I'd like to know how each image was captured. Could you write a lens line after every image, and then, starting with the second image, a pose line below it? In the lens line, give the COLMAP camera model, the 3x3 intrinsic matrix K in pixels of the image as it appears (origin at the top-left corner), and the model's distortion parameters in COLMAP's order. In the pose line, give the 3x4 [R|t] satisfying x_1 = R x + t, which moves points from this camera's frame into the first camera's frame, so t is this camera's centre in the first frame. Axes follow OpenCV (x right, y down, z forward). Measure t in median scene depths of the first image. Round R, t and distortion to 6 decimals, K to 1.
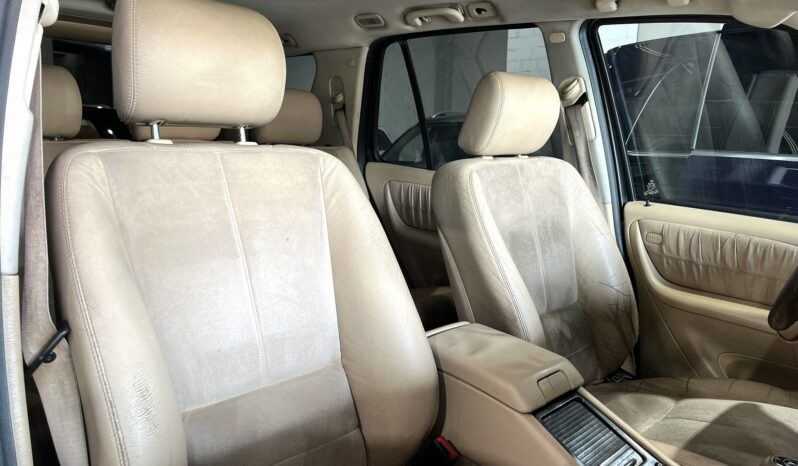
lens RADIAL K [[603.1, 0, 399.0], [0, 603.1, 233.0], [0, 0, 1]] dist [0.052978, -0.095418]
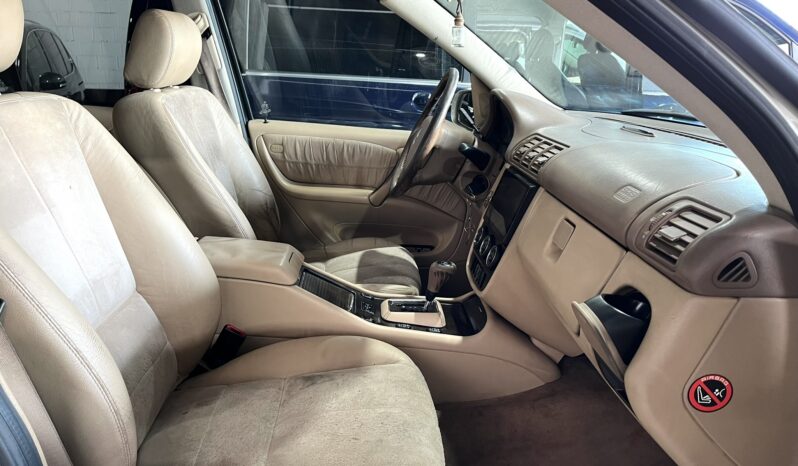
lens RADIAL K [[603.1, 0, 399.0], [0, 603.1, 233.0], [0, 0, 1]] dist [0.052978, -0.095418]
pose [[0.679754, -0.207473, 0.703484, -0.352892], [0.103449, 0.976689, 0.188088, -0.032031], [-0.726108, -0.055078, 0.685371, -0.070490]]
